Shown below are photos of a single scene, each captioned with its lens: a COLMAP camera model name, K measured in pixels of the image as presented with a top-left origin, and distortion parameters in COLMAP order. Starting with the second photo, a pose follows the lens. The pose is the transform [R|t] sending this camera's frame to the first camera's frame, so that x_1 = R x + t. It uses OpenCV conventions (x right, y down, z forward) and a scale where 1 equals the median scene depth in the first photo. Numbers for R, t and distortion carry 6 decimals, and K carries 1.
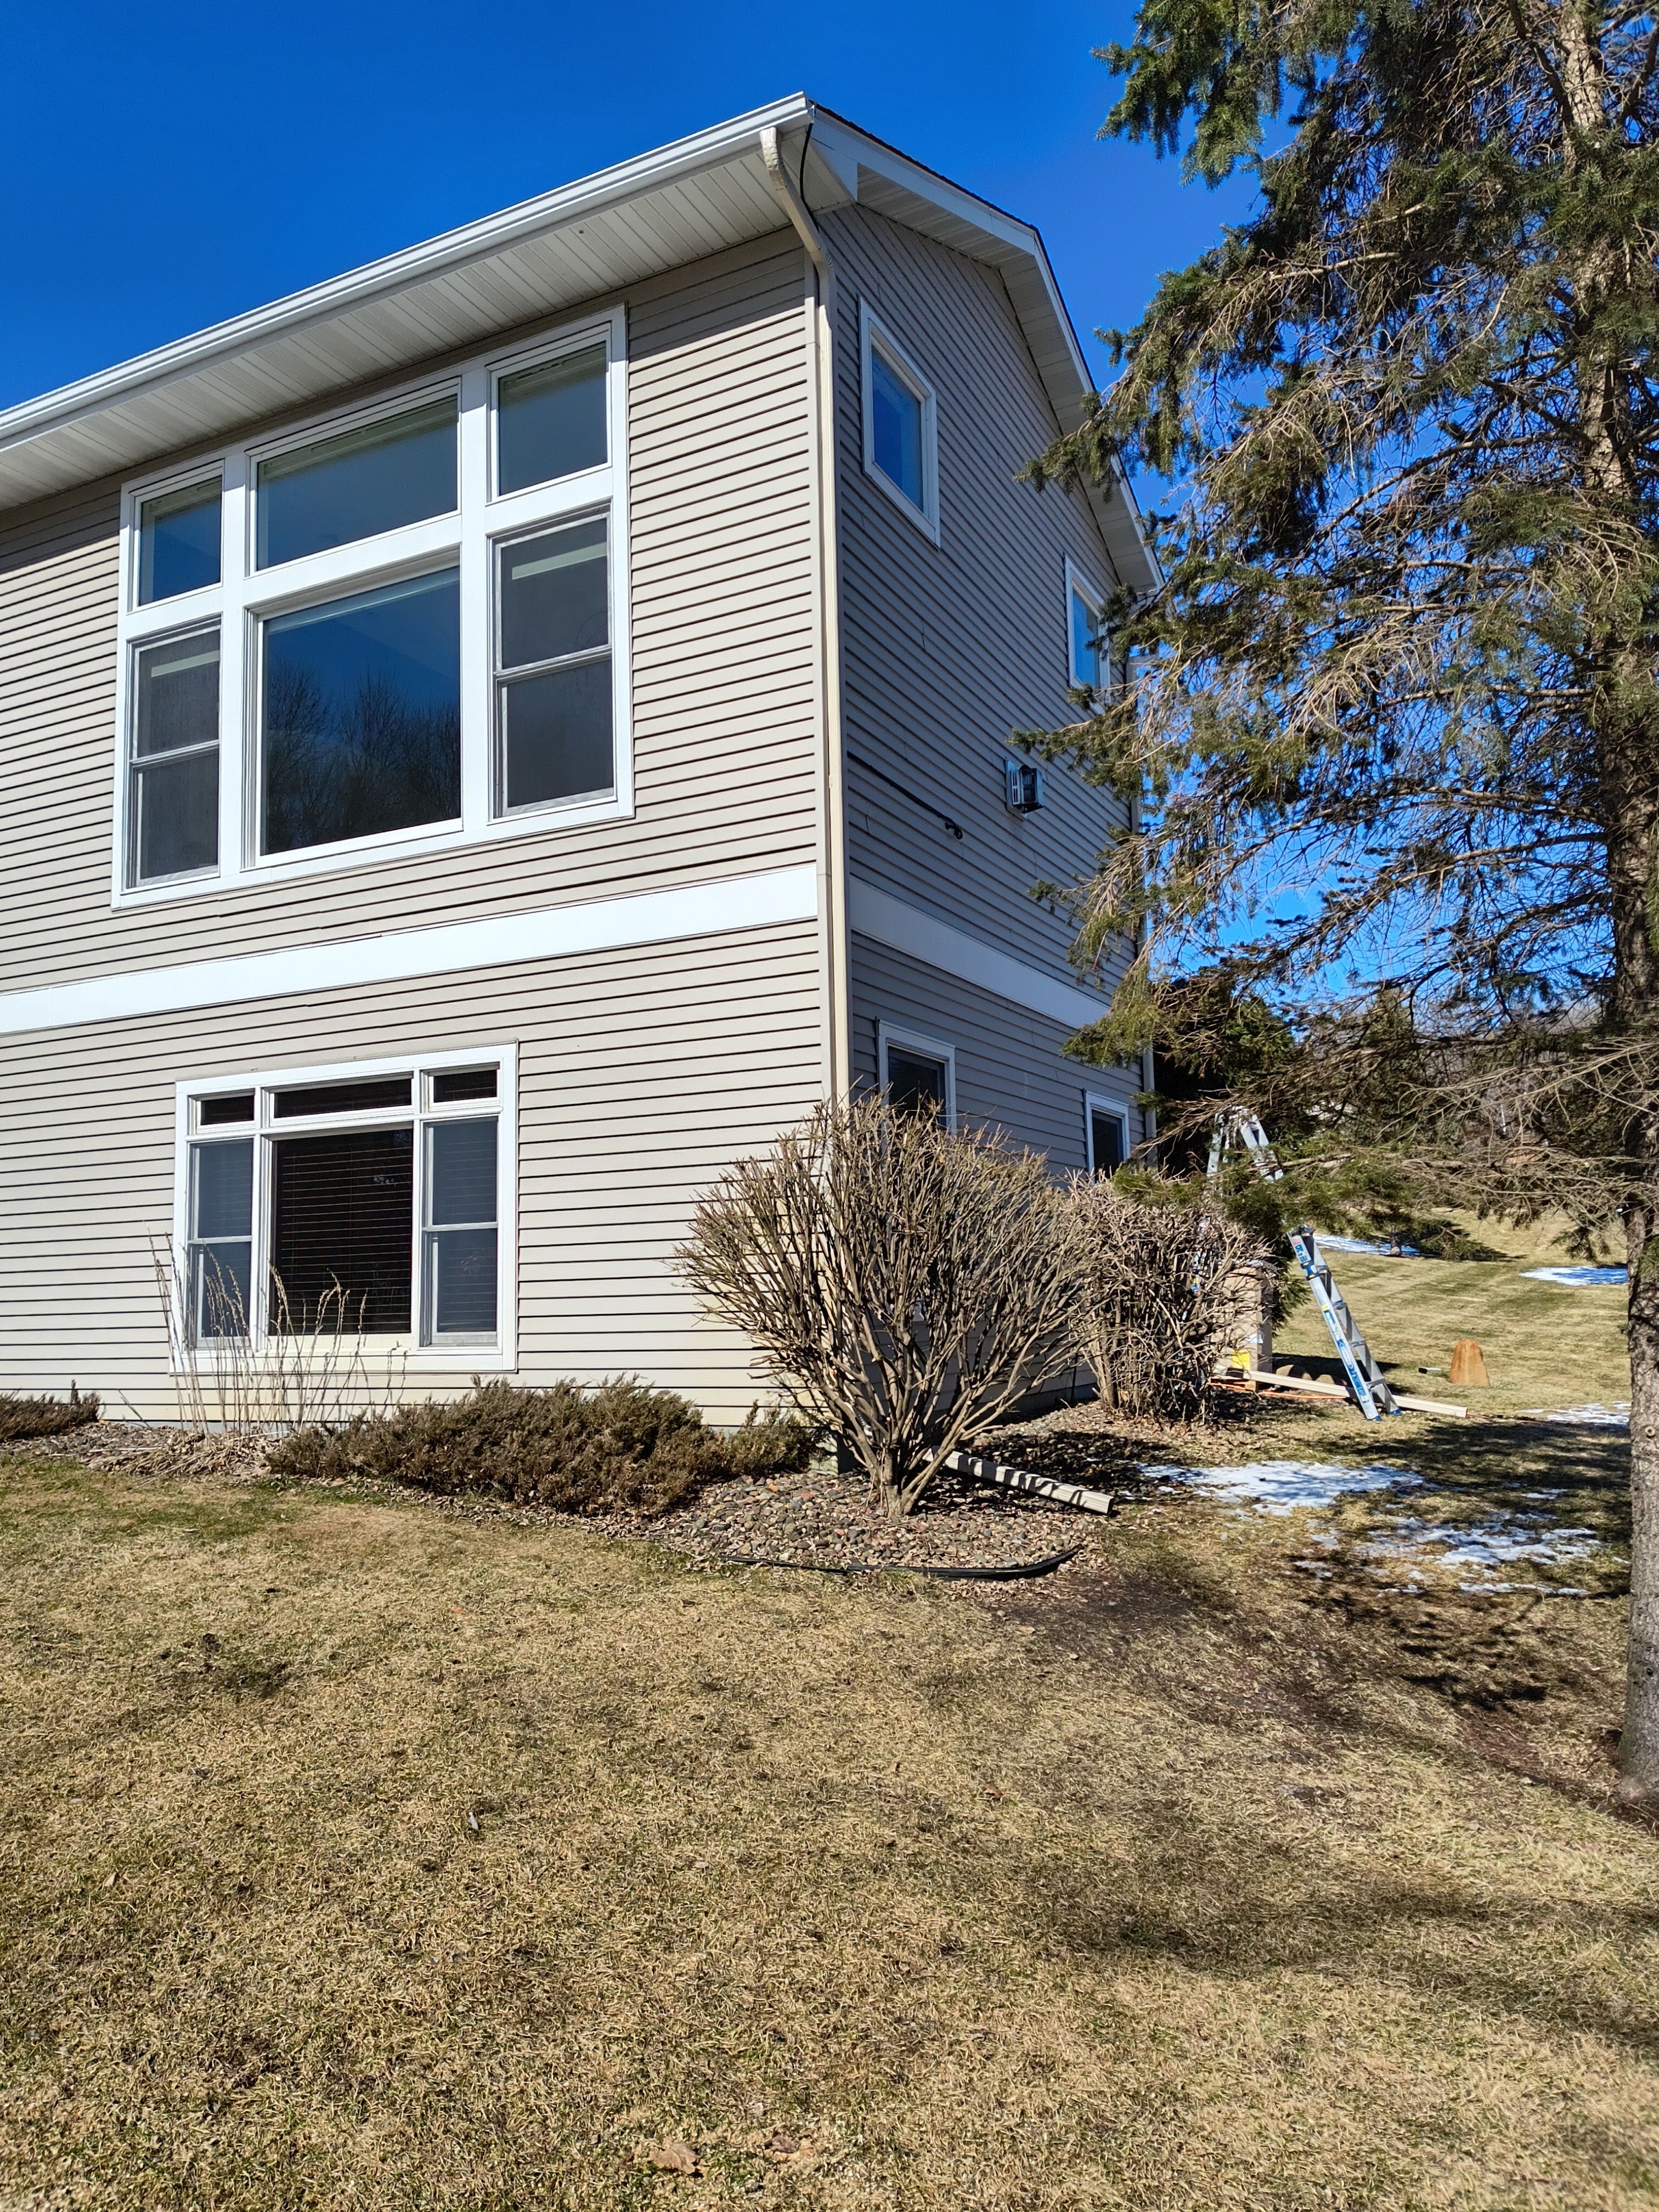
lens RADIAL K [[1579.3, 0, 829.5], [0, 1579.3, 1106.0], [0, 0, 1]] dist [0.090123, -0.131618]
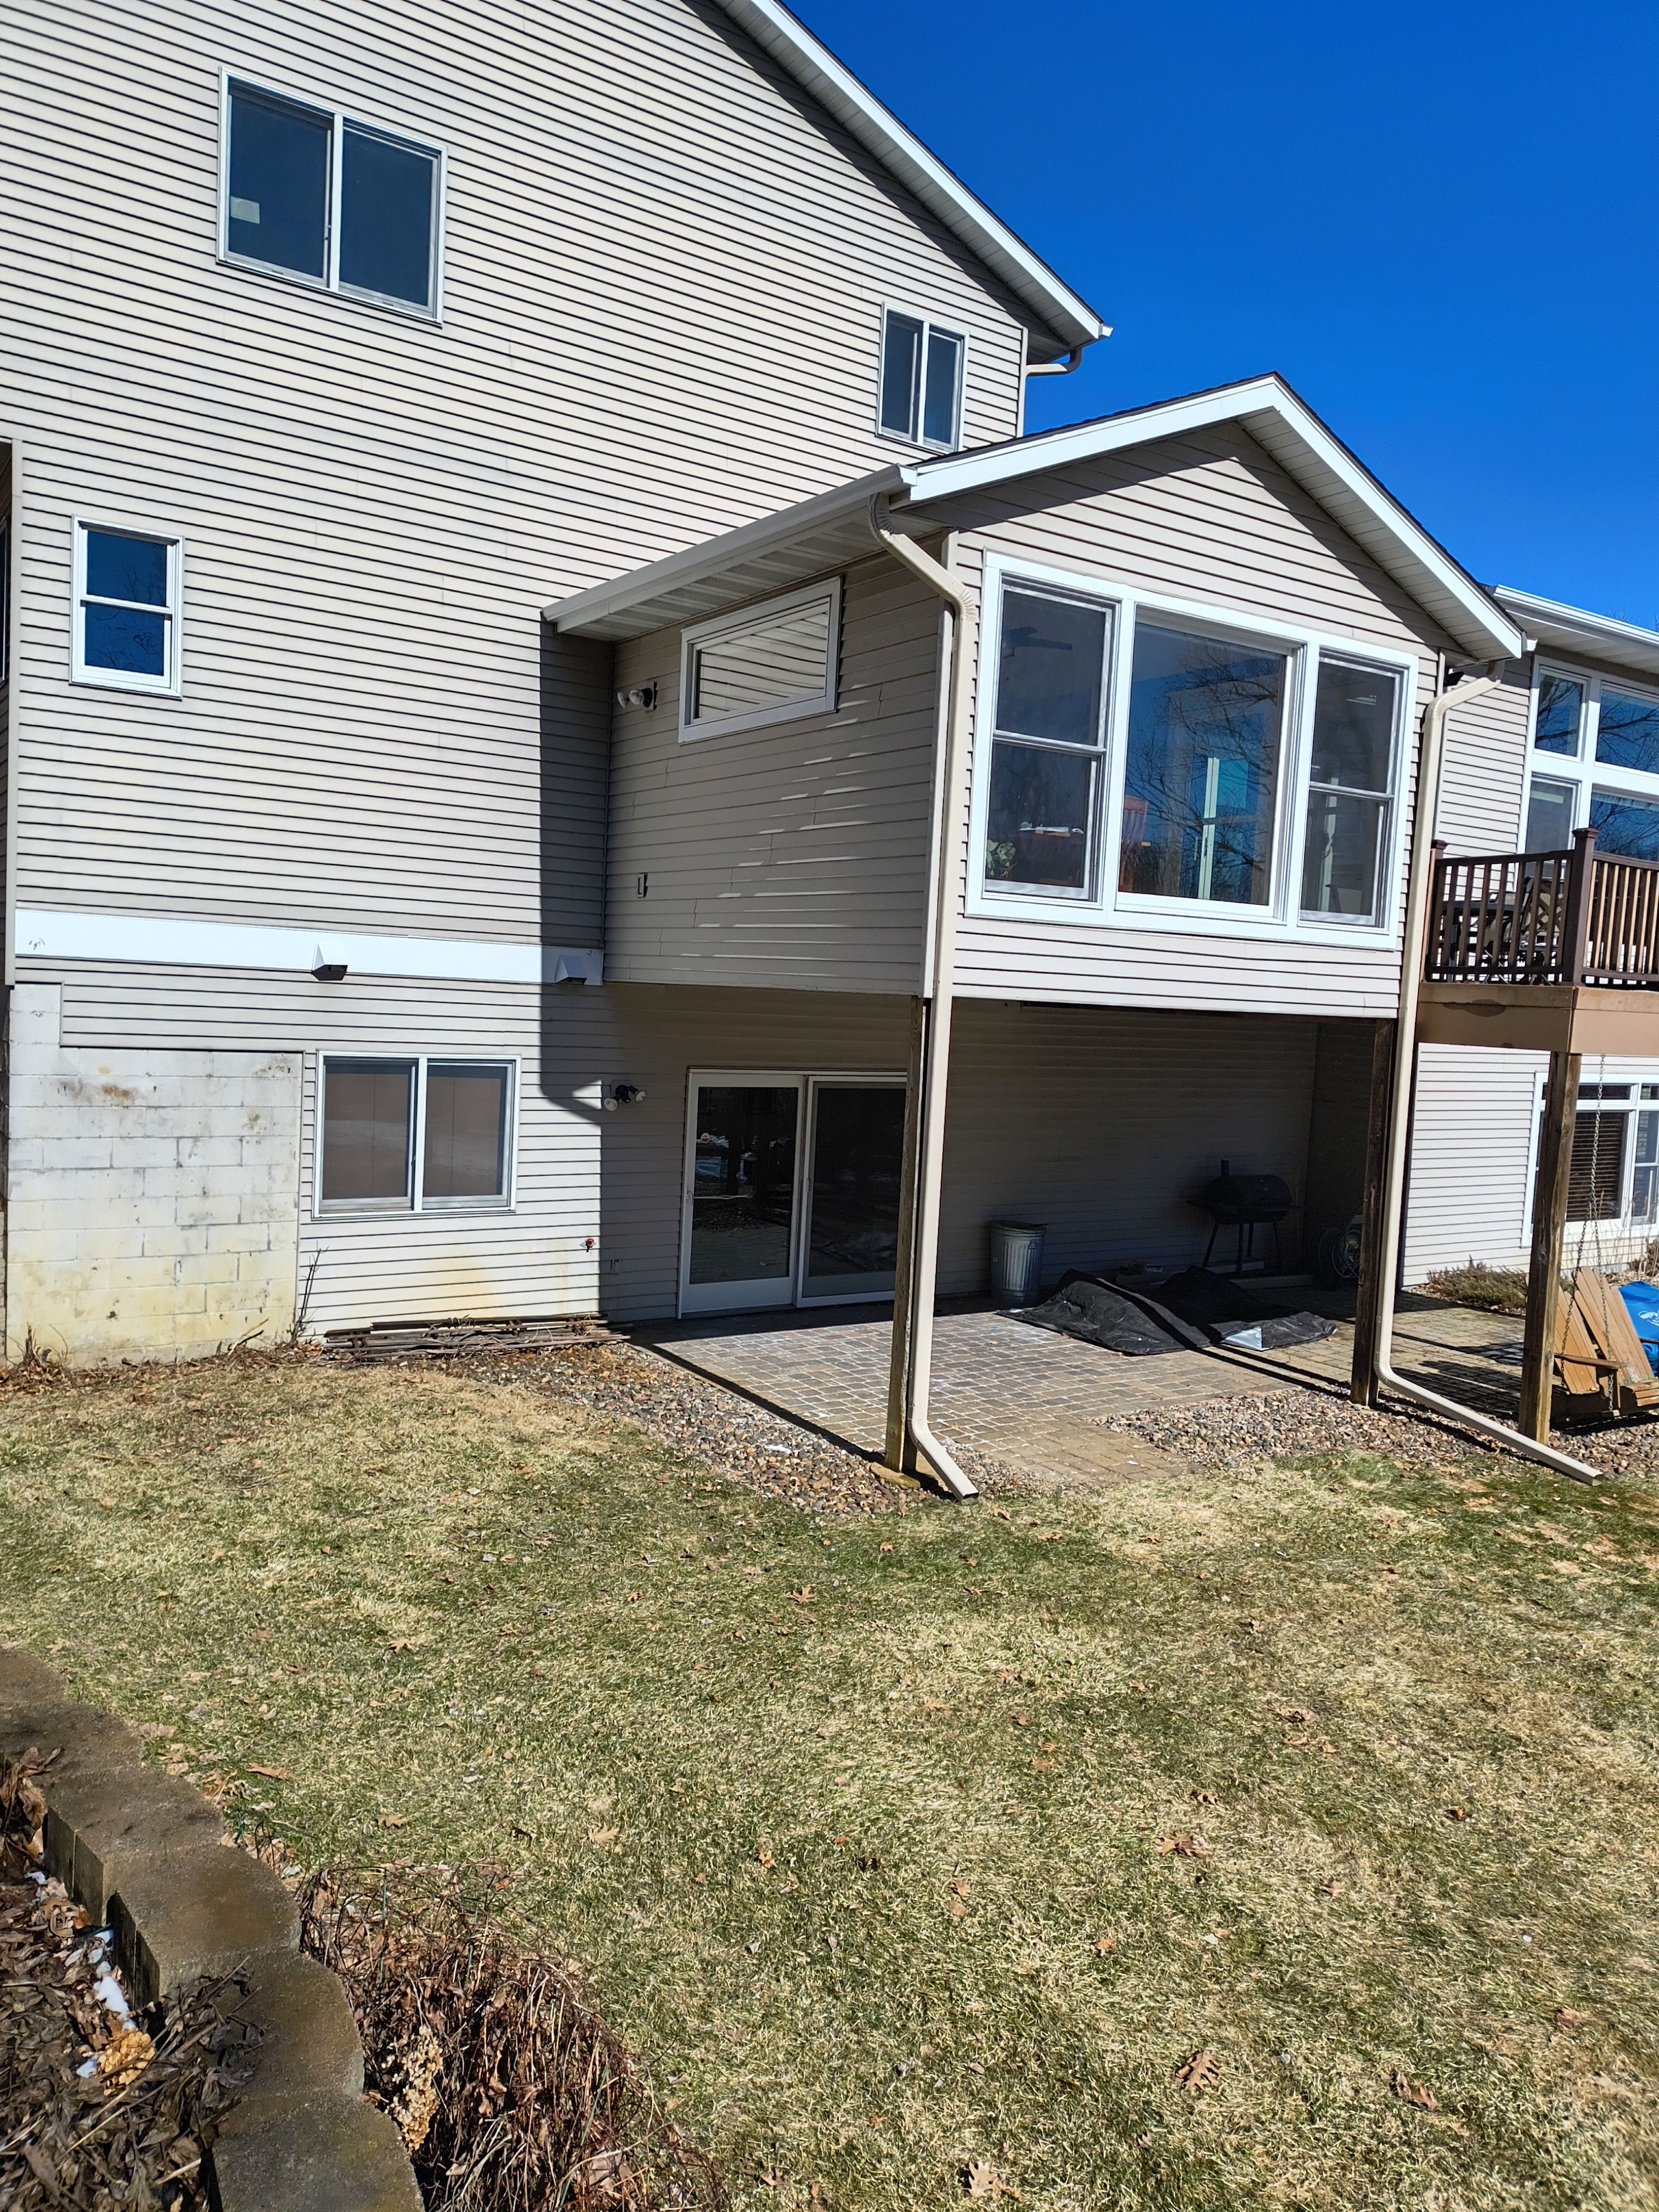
lens RADIAL K [[1579.3, 0, 829.5], [0, 1579.3, 1106.0], [0, 0, 1]] dist [0.090123, -0.131618]
pose [[0.494511, -0.013991, 0.869058, -2.116945], [-0.166012, 0.979942, 0.110240, -0.040984], [-0.853170, -0.198789, 0.482270, 0.793790]]
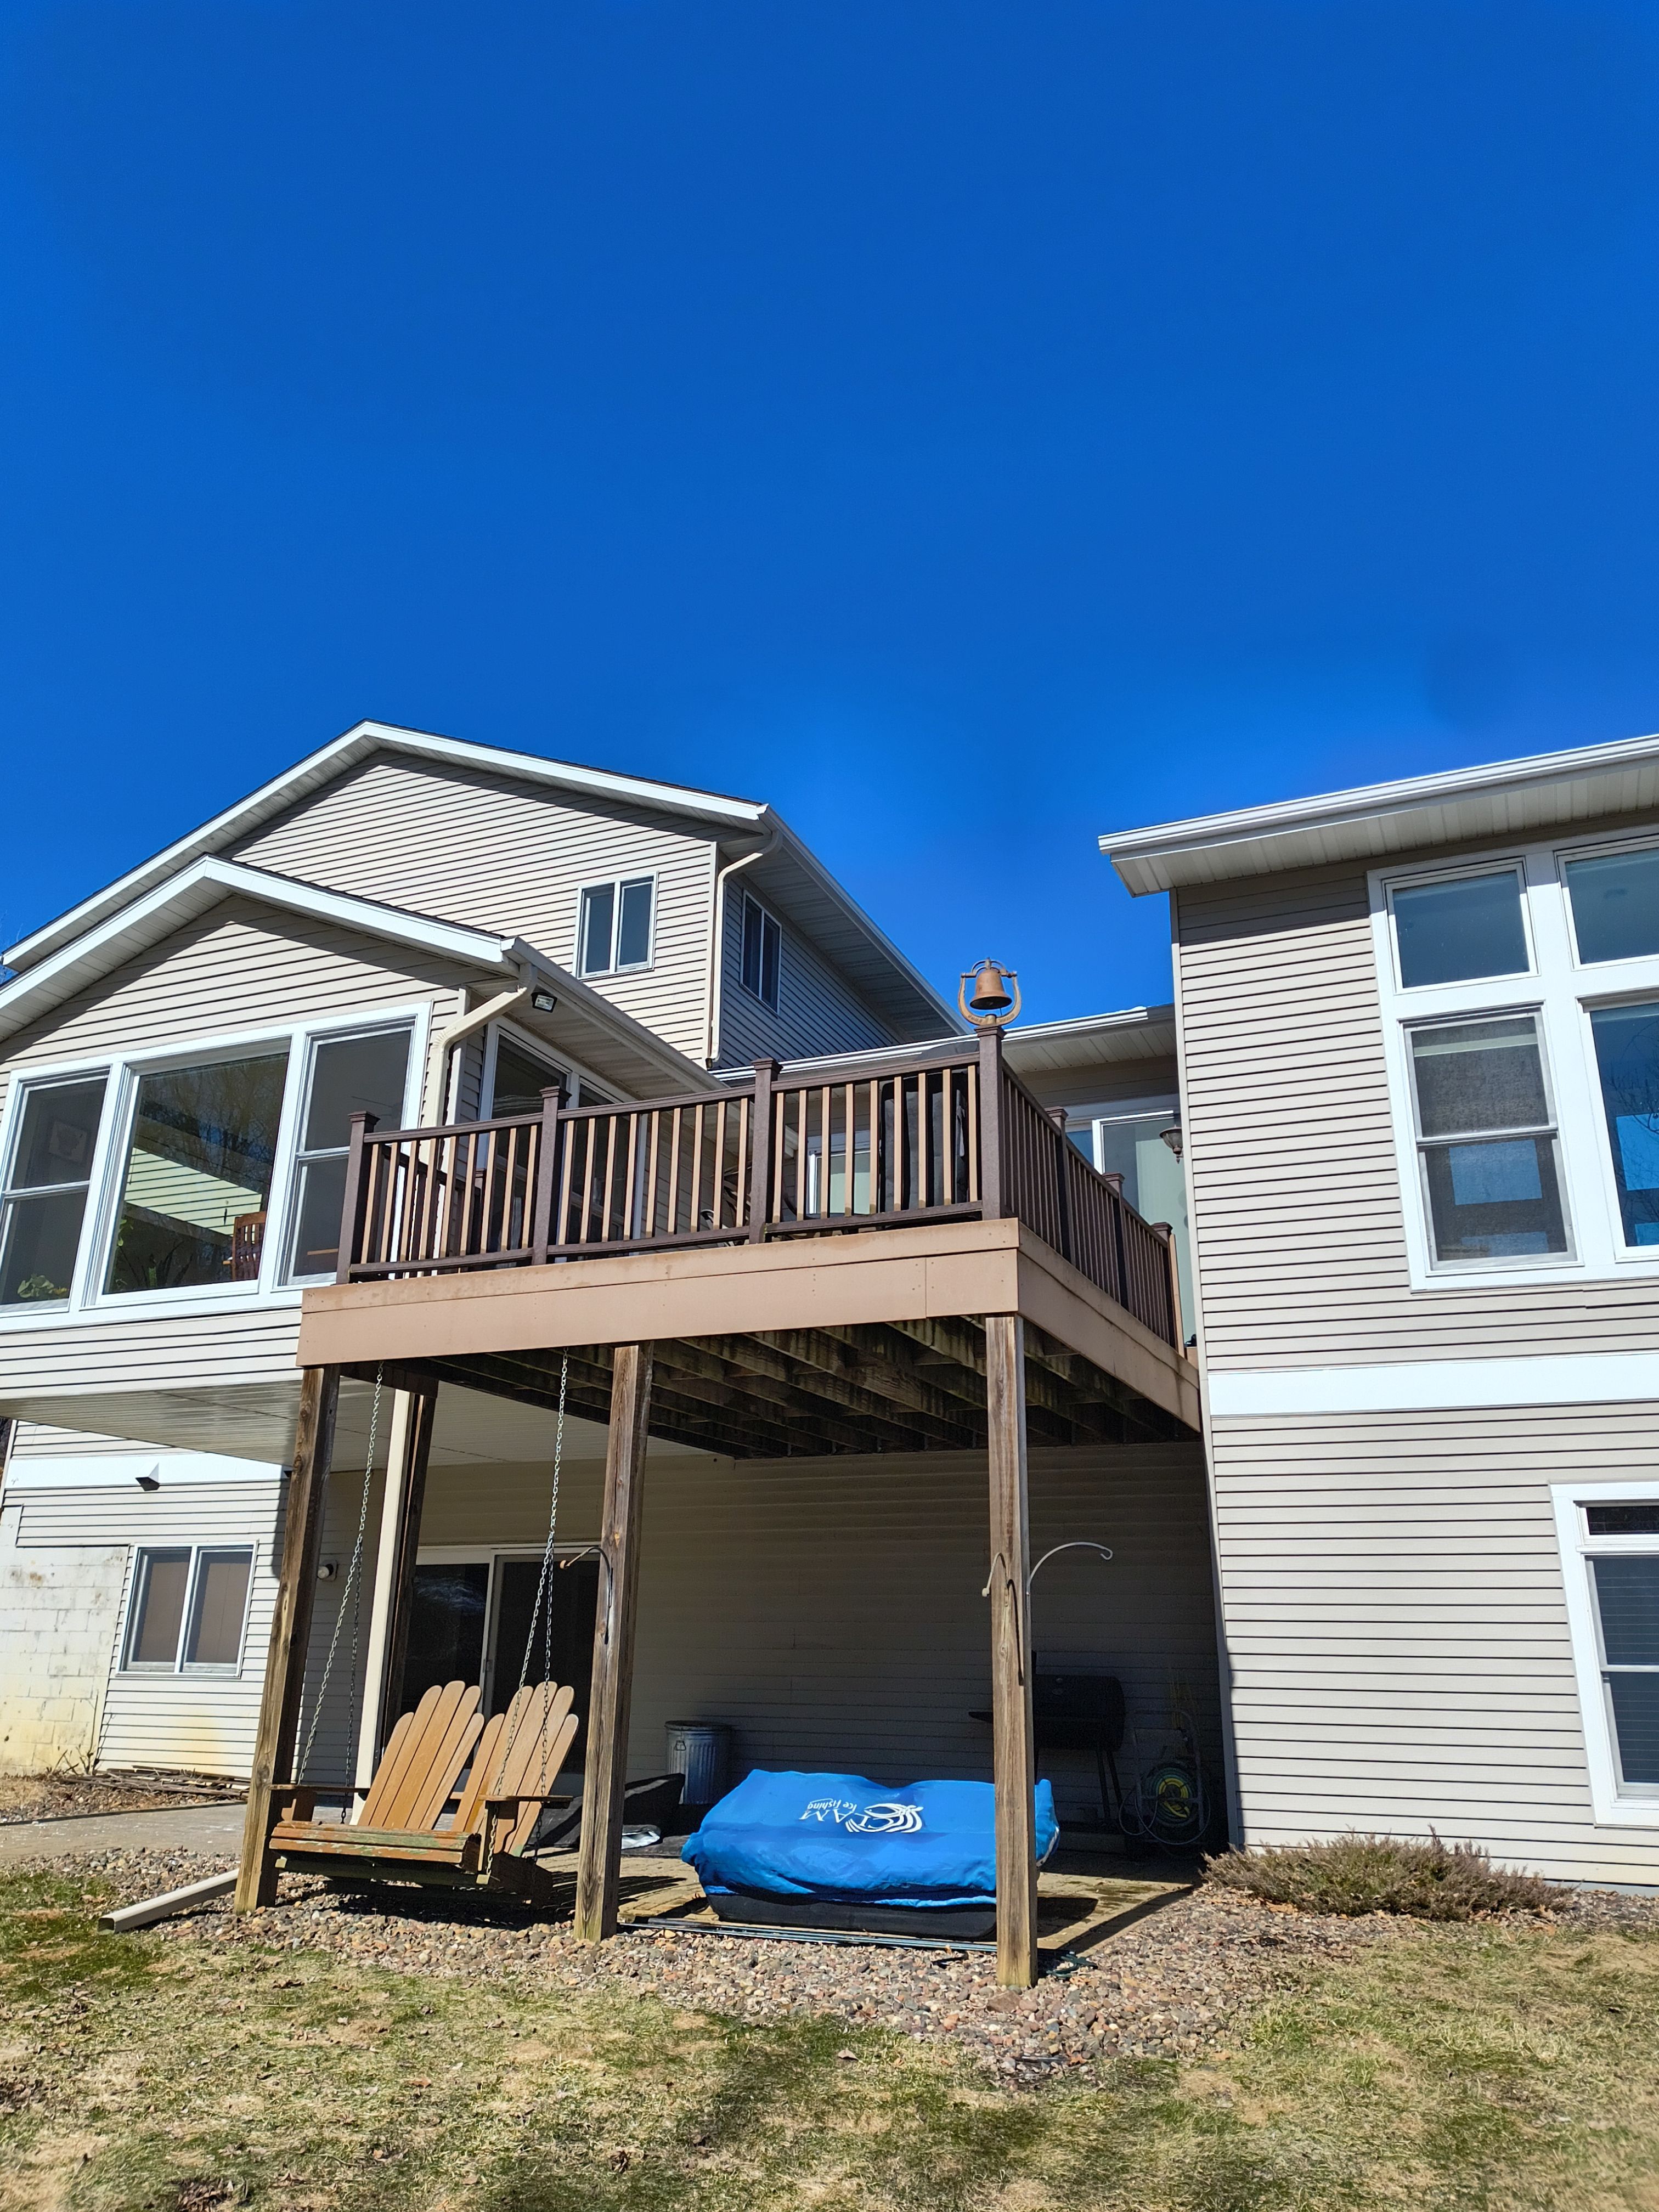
lens RADIAL K [[1579.3, 0, 829.5], [0, 1579.3, 1106.0], [0, 0, 1]] dist [0.090123, -0.131618]
pose [[0.997087, 0.060893, 0.045934, -0.852873], [-0.049447, 0.974562, -0.218596, -0.005080], [-0.058077, 0.215688, 0.974734, 0.070044]]
